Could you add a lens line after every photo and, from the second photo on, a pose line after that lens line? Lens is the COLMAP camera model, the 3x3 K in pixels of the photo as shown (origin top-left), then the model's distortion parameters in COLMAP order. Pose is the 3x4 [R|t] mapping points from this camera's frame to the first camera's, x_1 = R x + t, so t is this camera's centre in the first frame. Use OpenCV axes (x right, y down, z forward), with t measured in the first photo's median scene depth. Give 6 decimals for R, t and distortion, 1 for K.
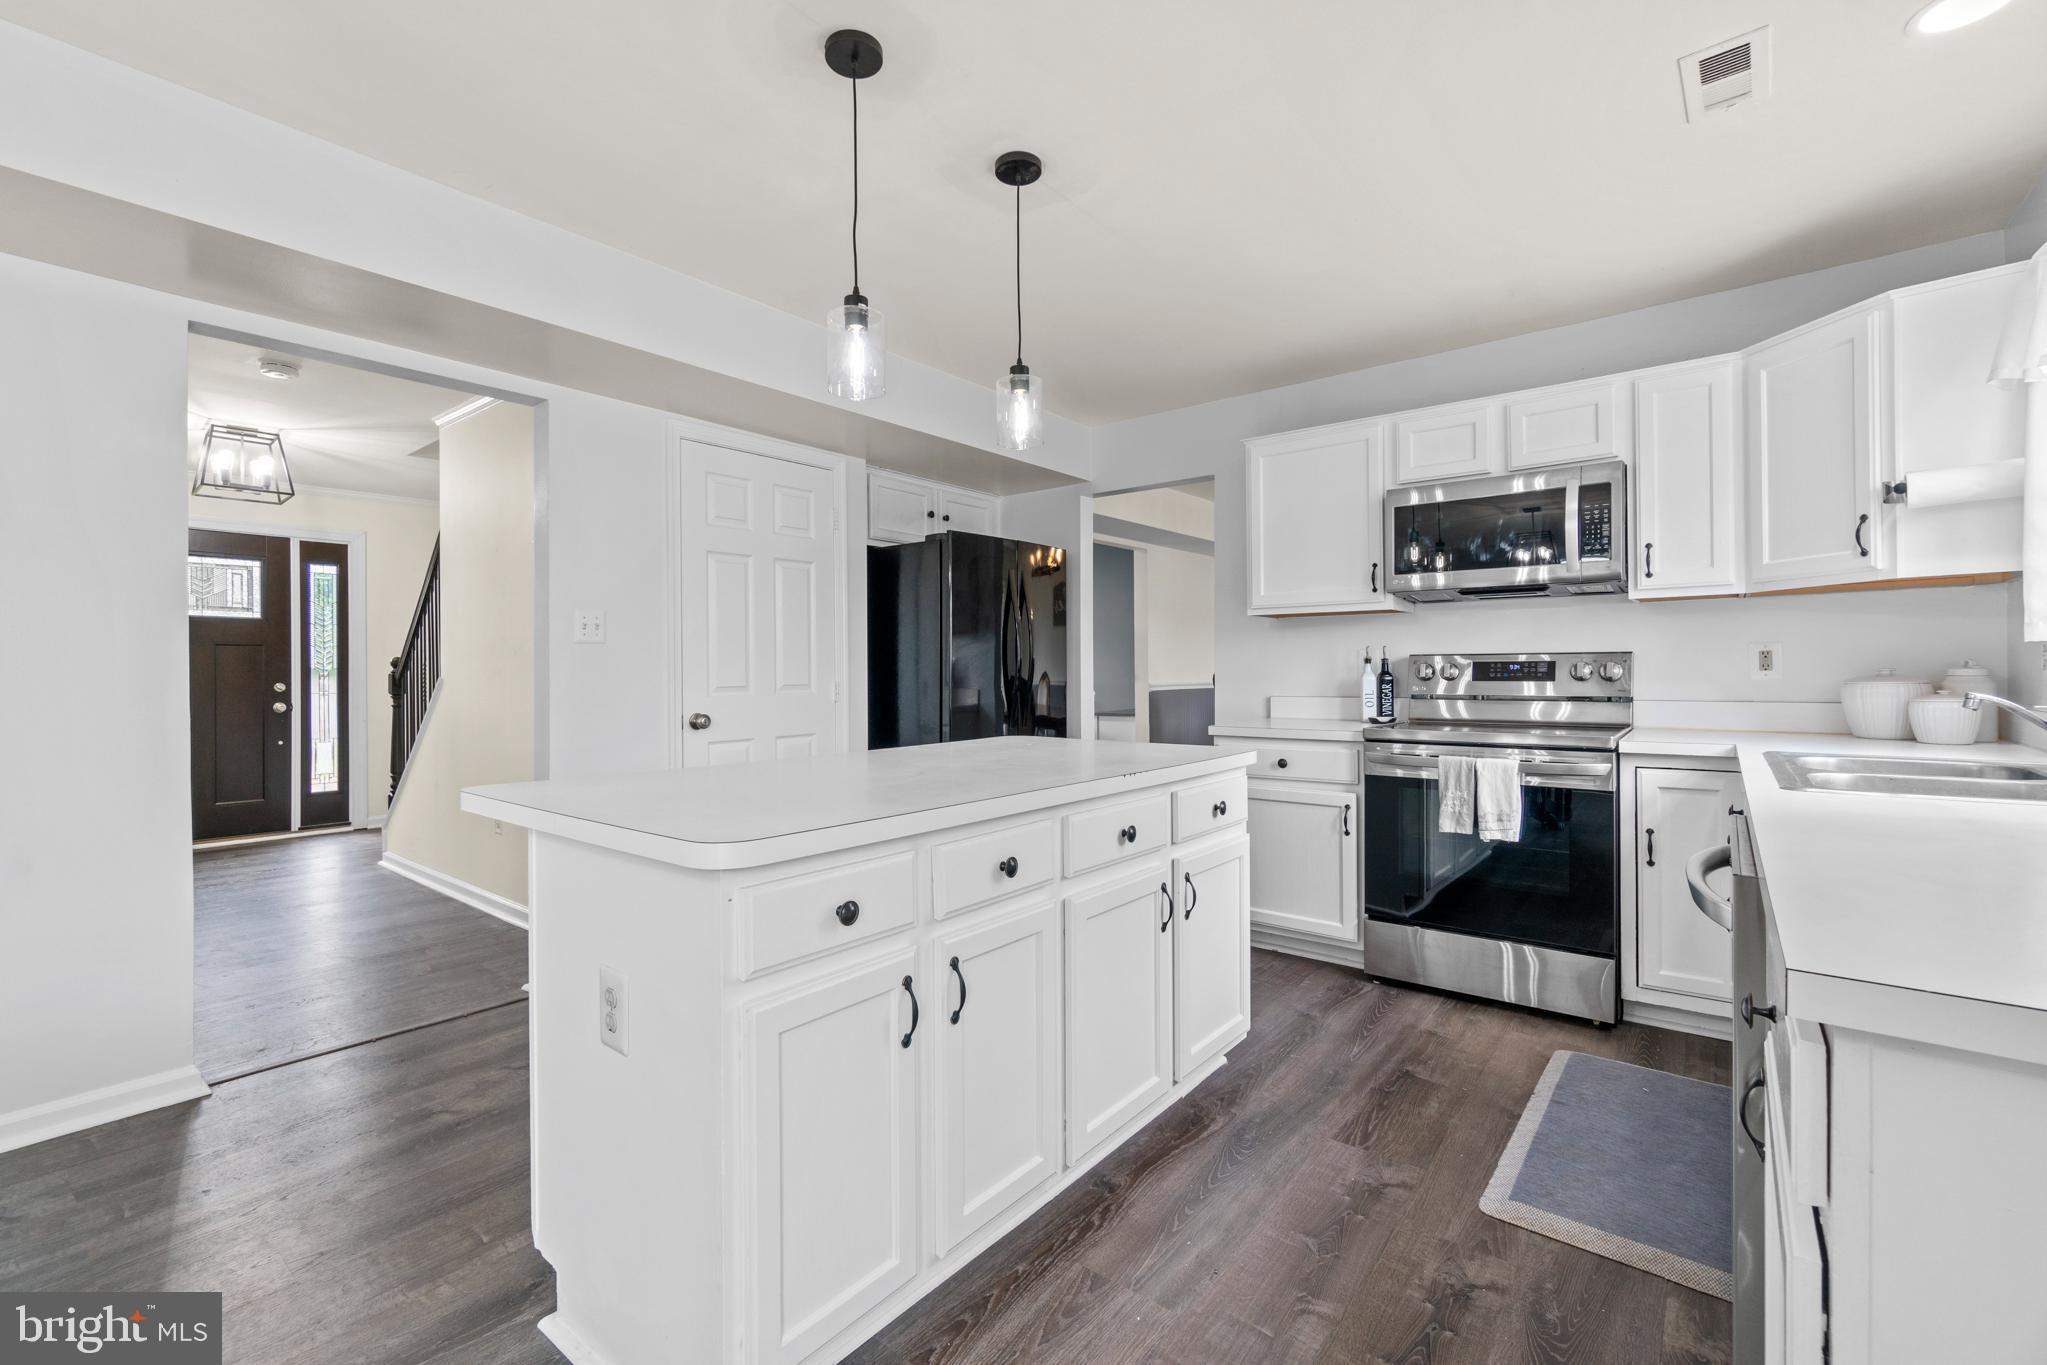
lens RADIAL K [[886.2, 0, 1013.1], [0, 886.2, 676.7], [0, 0, 1]] dist [-0.005782, 0.002427]
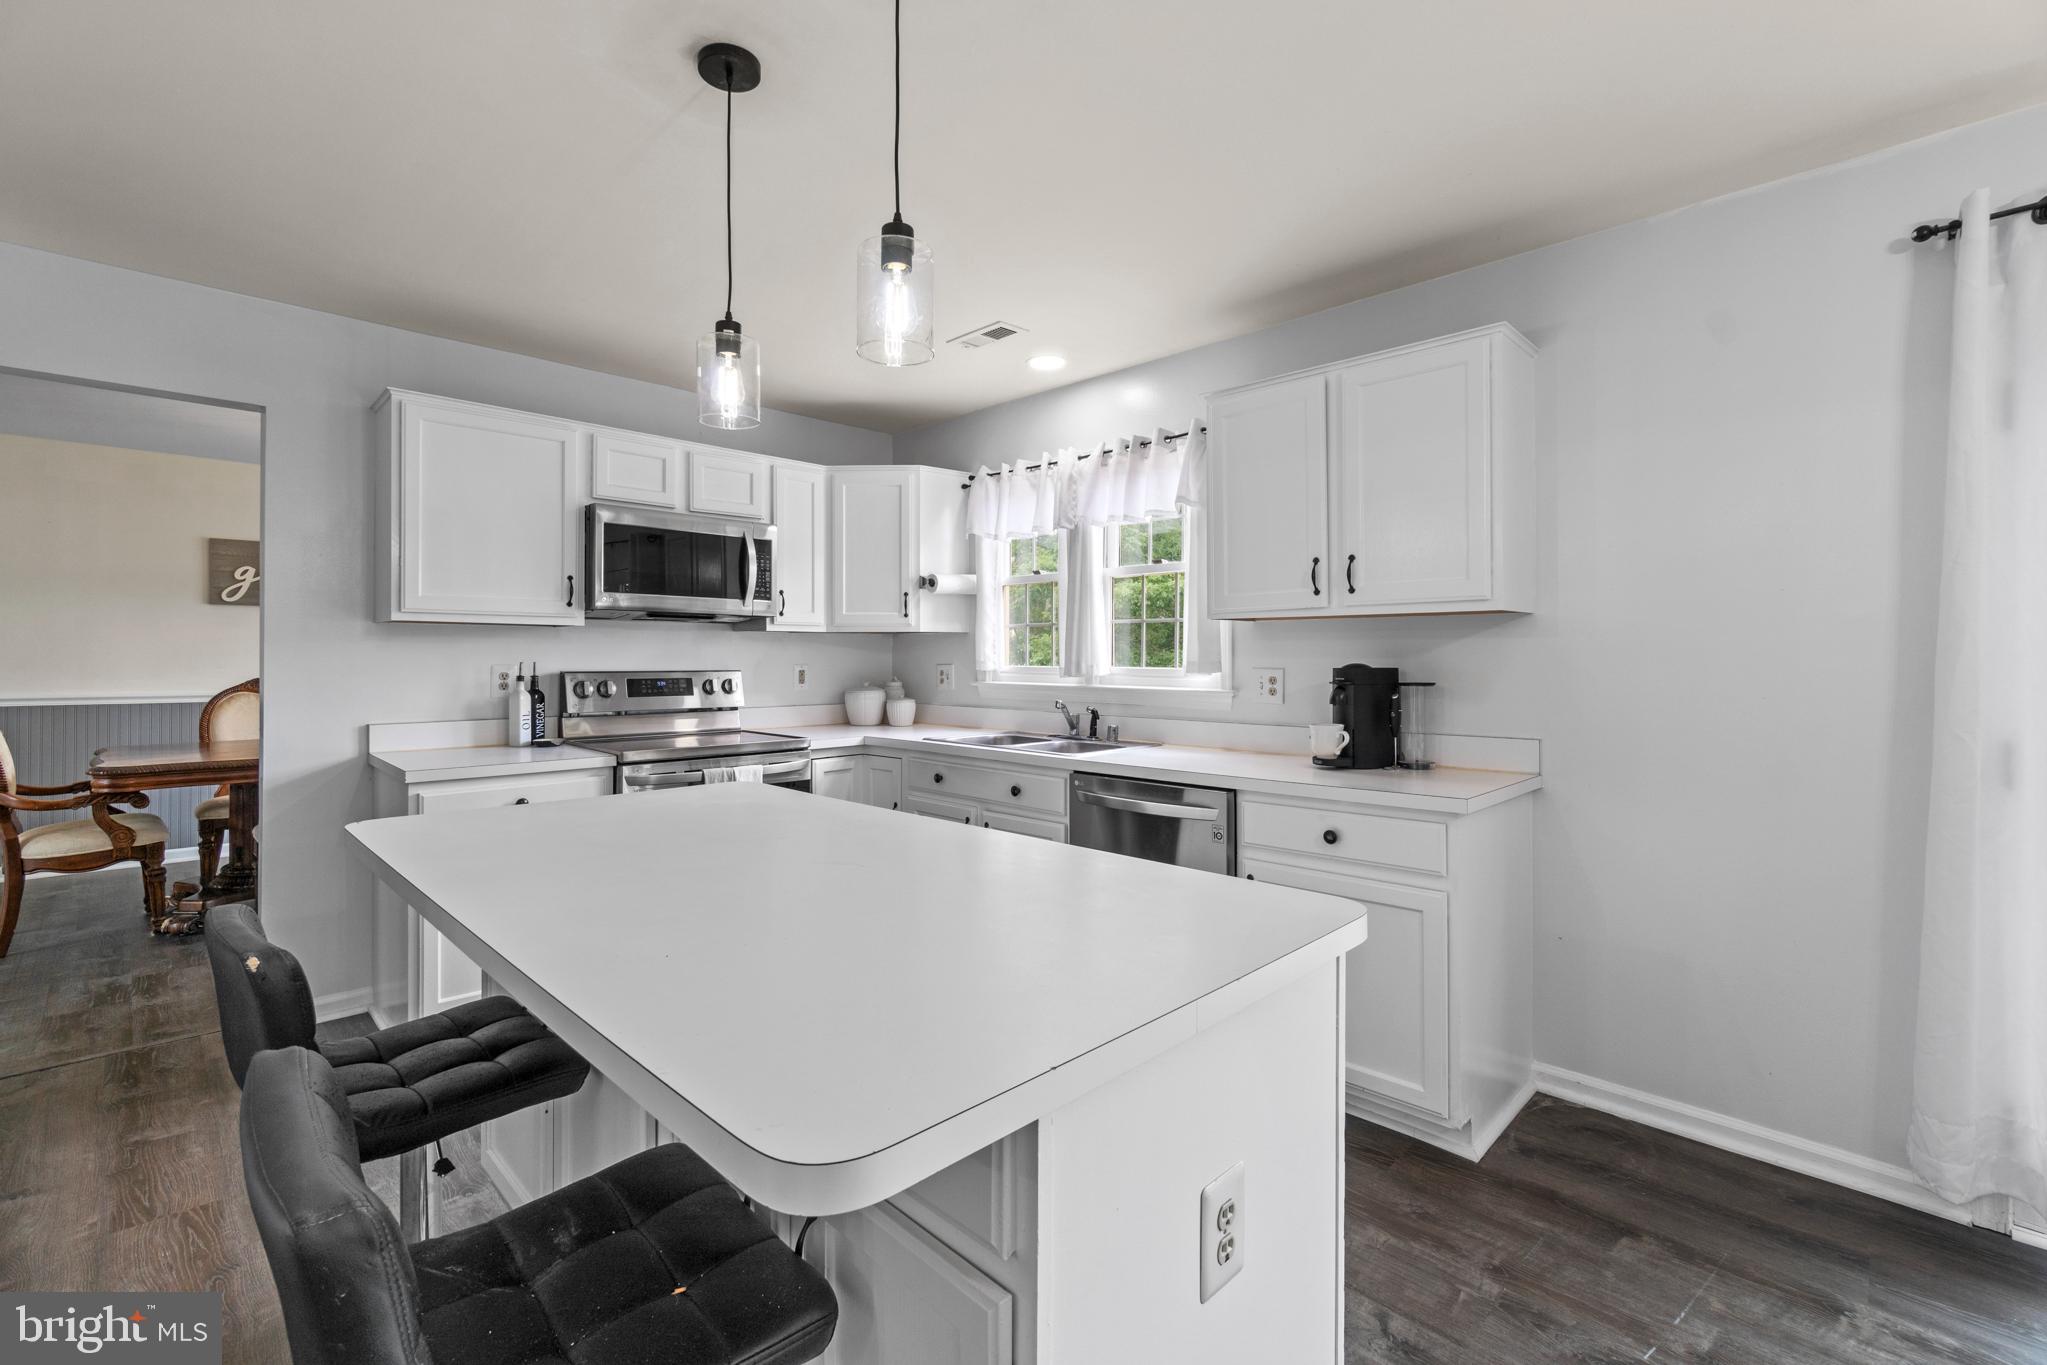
lens RADIAL K [[886.2, 0, 1007.0], [0, 886.2, 658.1], [0, 0, 1]] dist [-0.005782, 0.002427]
pose [[0.107569, 0.005459, 0.994183, -0.553368], [0.004391, 0.999973, -0.005966, -0.038559], [-0.994188, 0.005007, 0.107542, 0.508431]]
